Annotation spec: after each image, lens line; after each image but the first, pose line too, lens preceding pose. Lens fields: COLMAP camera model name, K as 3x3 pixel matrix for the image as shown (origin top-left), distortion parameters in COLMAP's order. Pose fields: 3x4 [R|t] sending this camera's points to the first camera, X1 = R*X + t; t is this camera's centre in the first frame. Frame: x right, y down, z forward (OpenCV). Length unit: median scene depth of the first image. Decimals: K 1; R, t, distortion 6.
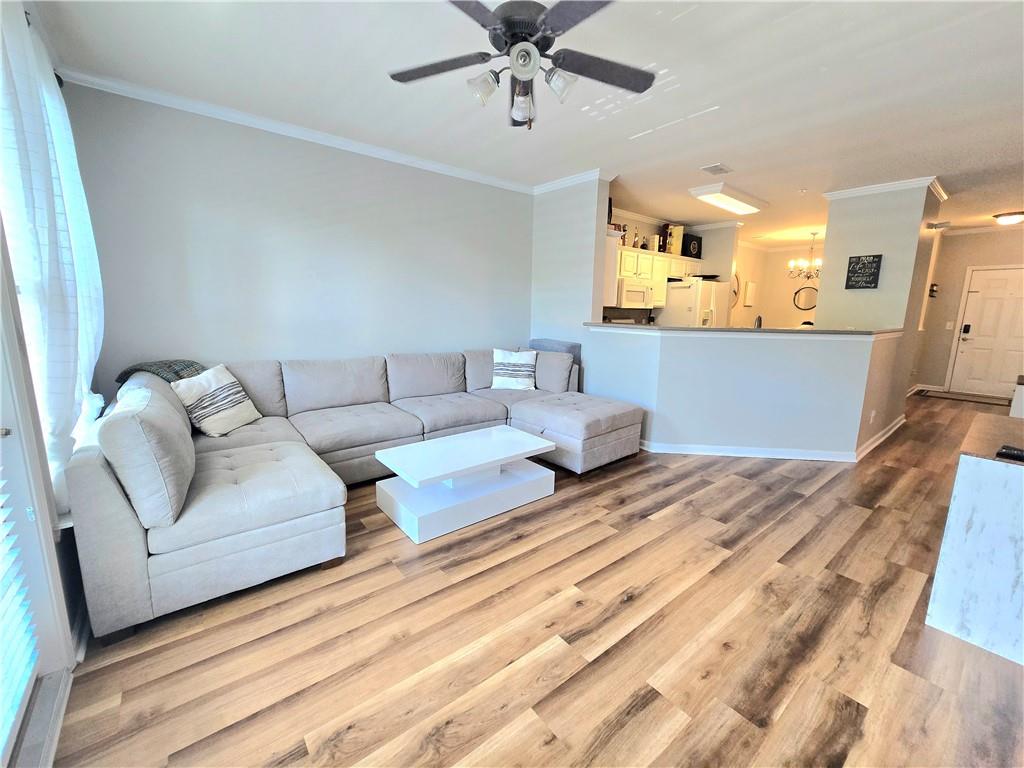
lens RADIAL K [[419.5, 0, 512.1], [0, 419.5, 383.0], [0, 0, 1]] dist [-0.001415, 0.000263]
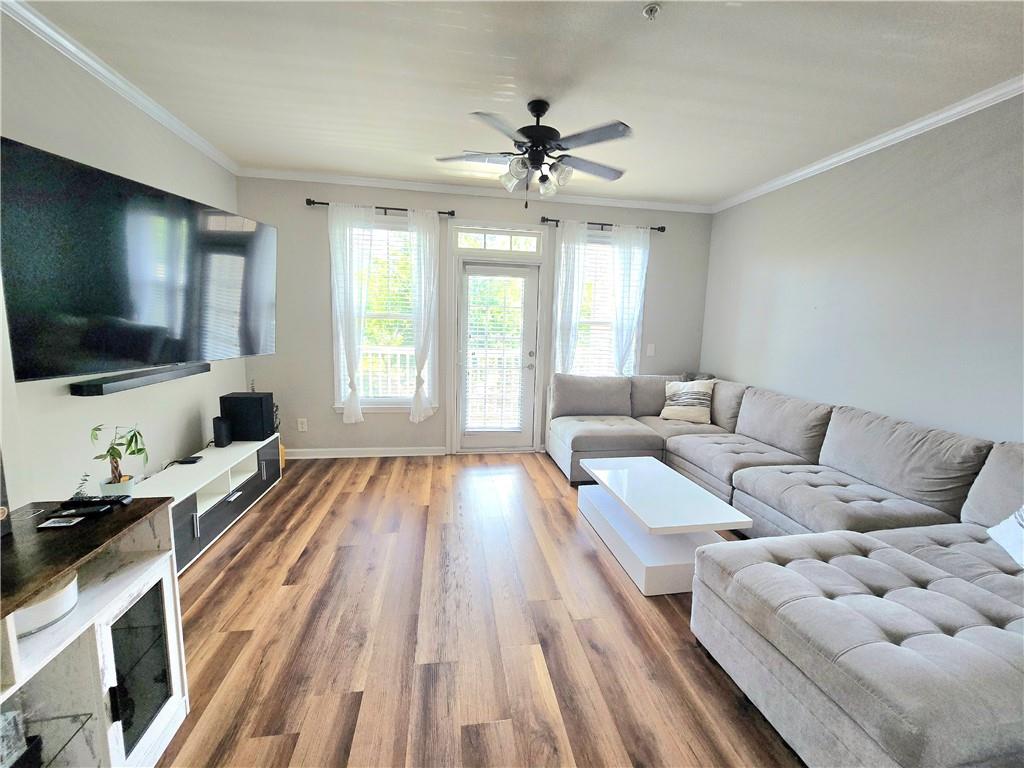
lens RADIAL K [[419.5, 0, 515.1], [0, 419.5, 380.4], [0, 0, 1]] dist [-0.001415, 0.000263]
pose [[-0.487859, 0.085249, -0.868750, 0.911891], [-0.191325, 0.960579, 0.201701, -0.218304], [0.851698, 0.264615, -0.452316, 1.188653]]
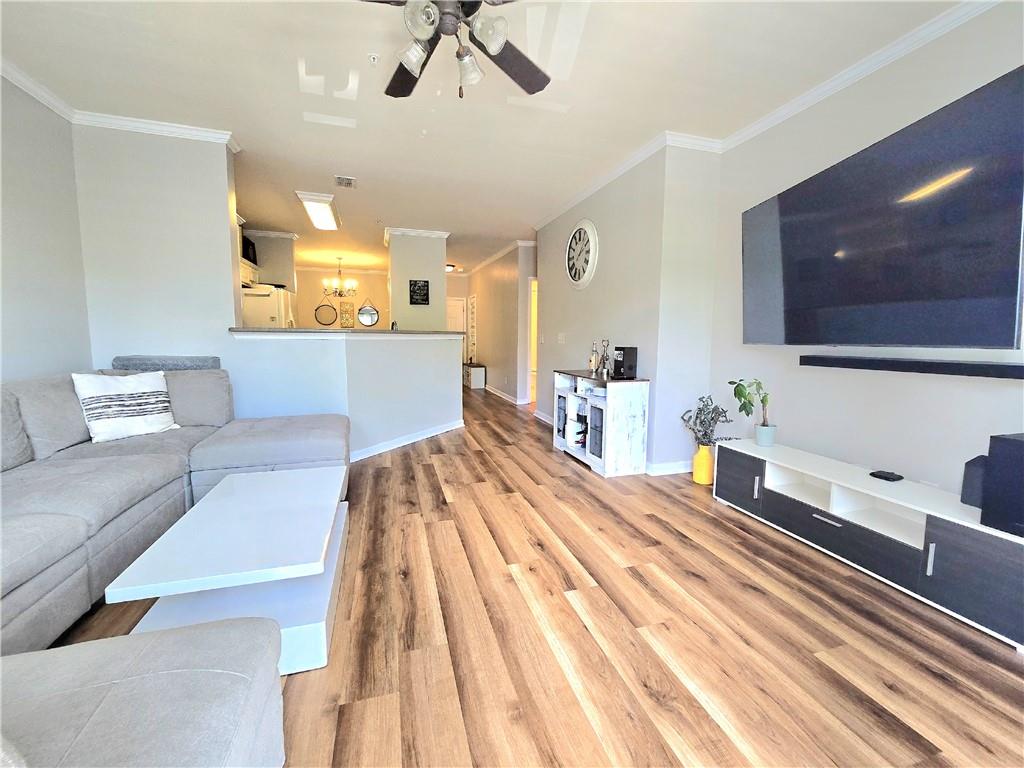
lens RADIAL K [[419.5, 0, 515.7], [0, 419.5, 382.4], [0, 0, 1]] dist [-0.001415, 0.000263]
pose [[0.368642, -0.115469, 0.922372, -0.567356], [0.165592, 0.984542, 0.057070, -0.008364], [-0.914703, 0.131699, 0.382065, 0.410481]]
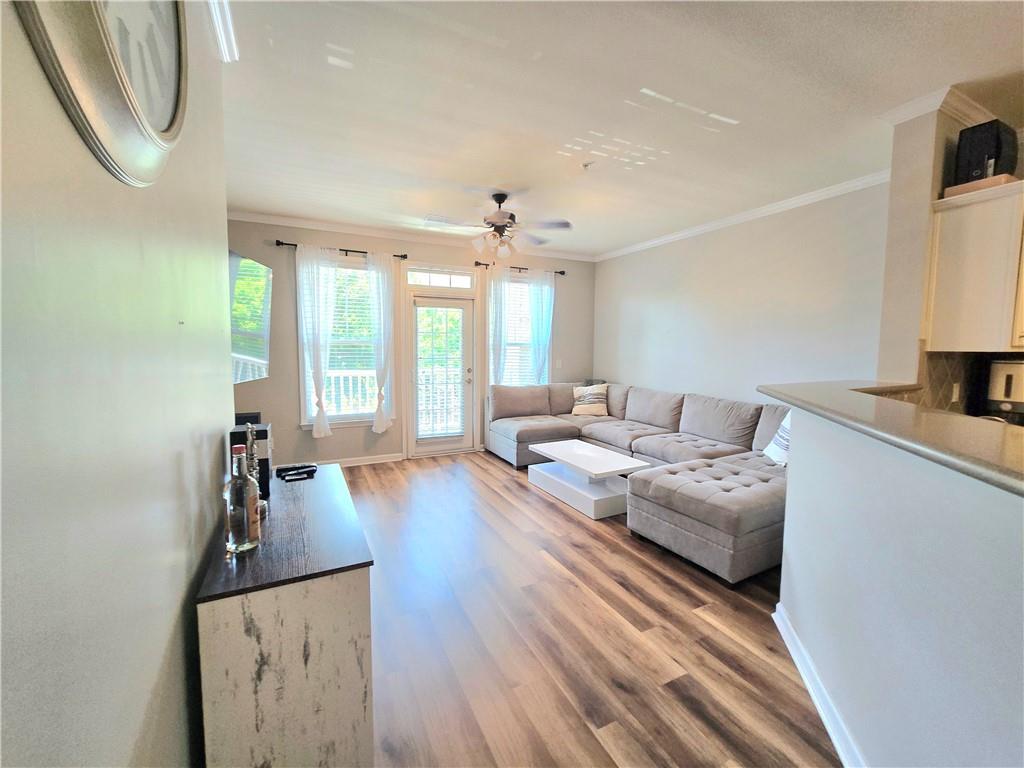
lens RADIAL K [[419.5, 0, 514.1], [0, 419.5, 381.6], [0, 0, 1]] dist [-0.001415, 0.000263]
pose [[-0.211968, 0.060791, -0.975384, 1.367787], [-0.182590, 0.978025, 0.100636, -0.186897], [0.960068, 0.199427, -0.196210, 1.078121]]
